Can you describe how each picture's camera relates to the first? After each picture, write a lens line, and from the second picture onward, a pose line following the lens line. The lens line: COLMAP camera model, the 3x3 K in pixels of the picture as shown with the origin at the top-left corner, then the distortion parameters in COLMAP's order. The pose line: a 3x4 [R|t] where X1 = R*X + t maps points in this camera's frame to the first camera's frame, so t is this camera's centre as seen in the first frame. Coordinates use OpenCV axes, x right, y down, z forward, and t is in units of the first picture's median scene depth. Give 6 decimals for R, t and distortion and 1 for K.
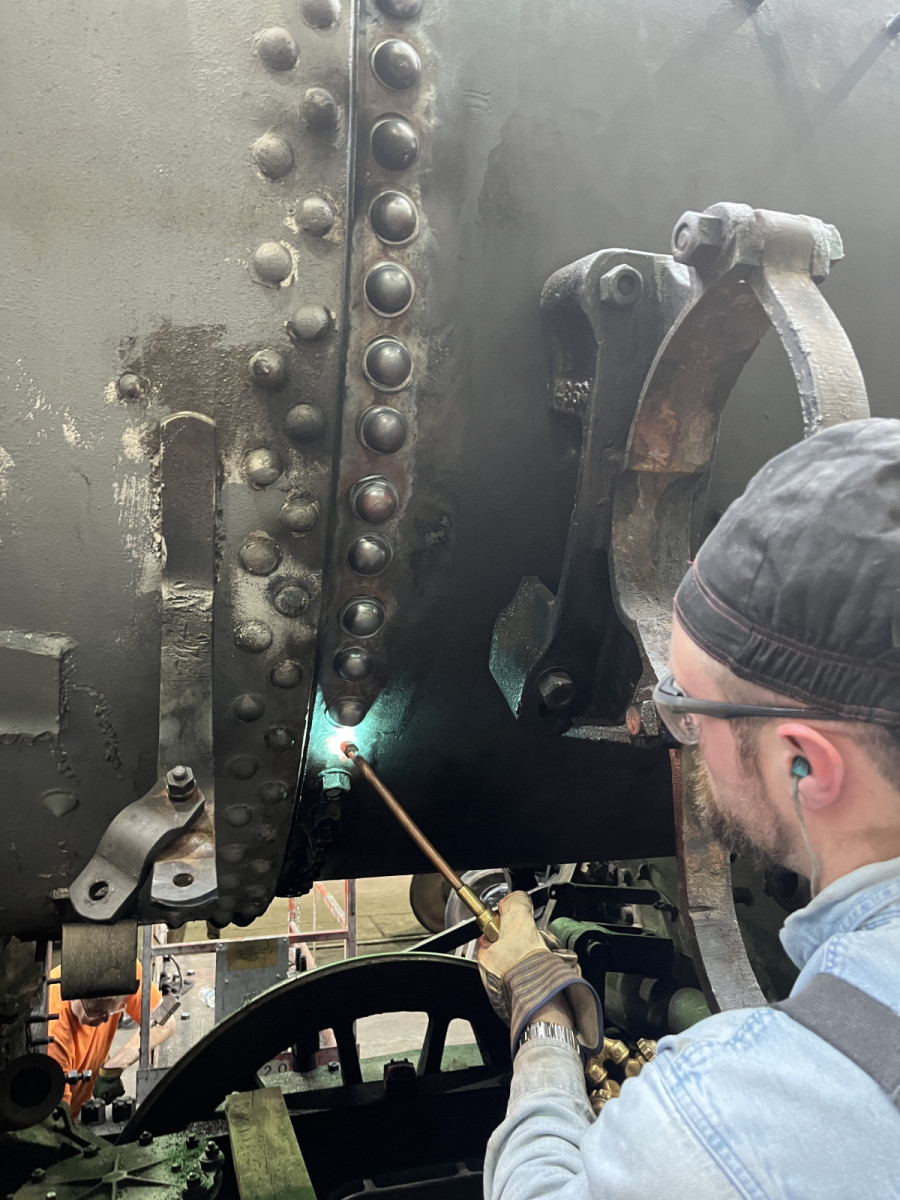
lens RADIAL K [[907.7, 0, 452.4], [0, 907.7, 588.4], [0, 0, 1]] dist [0.031343, 0.007475]
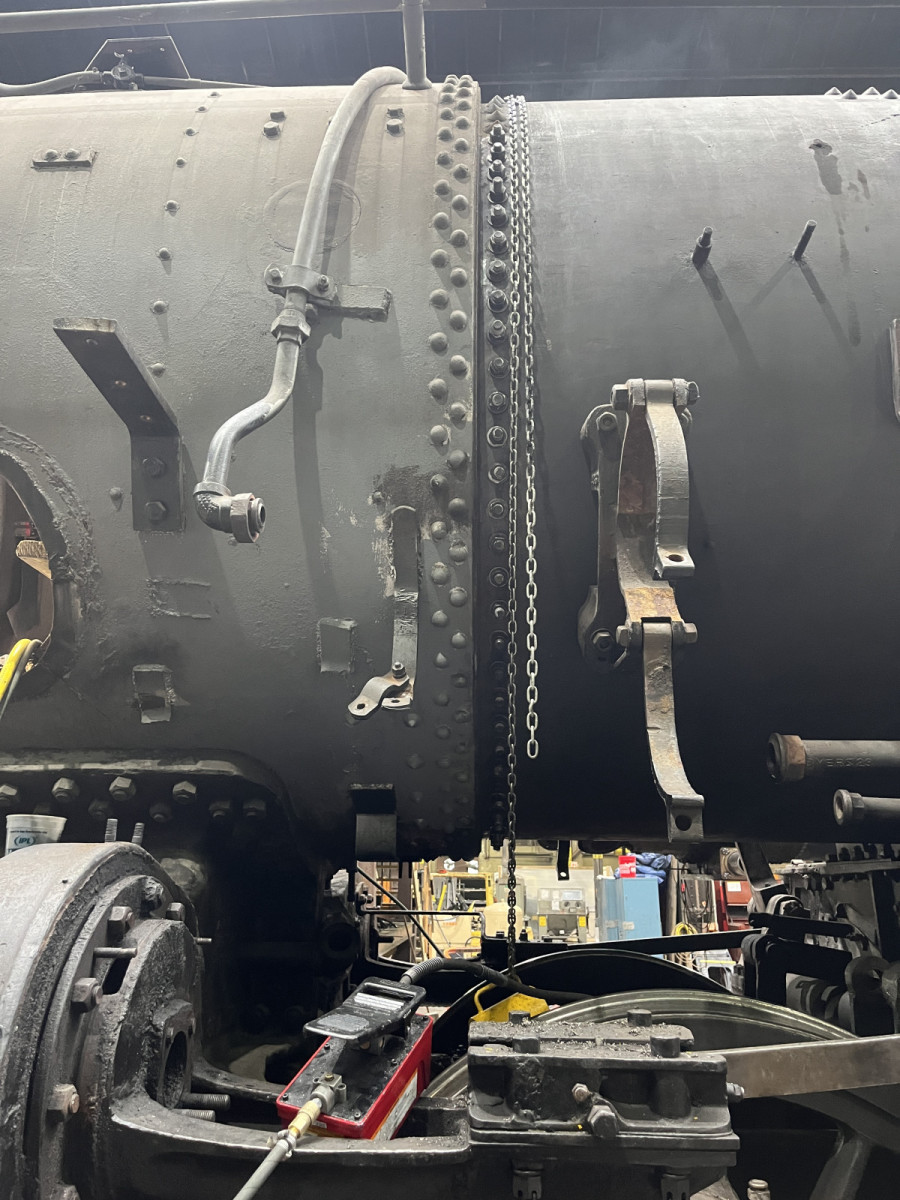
lens RADIAL K [[907.7, 0, 450.7], [0, 907.7, 605.0], [0, 0, 1]] dist [0.031343, 0.007475]
pose [[0.945320, -0.070787, -0.318369, 0.468297], [0.018892, 0.986408, -0.163226, 0.377786], [0.325596, 0.148286, 0.933808, -0.902446]]
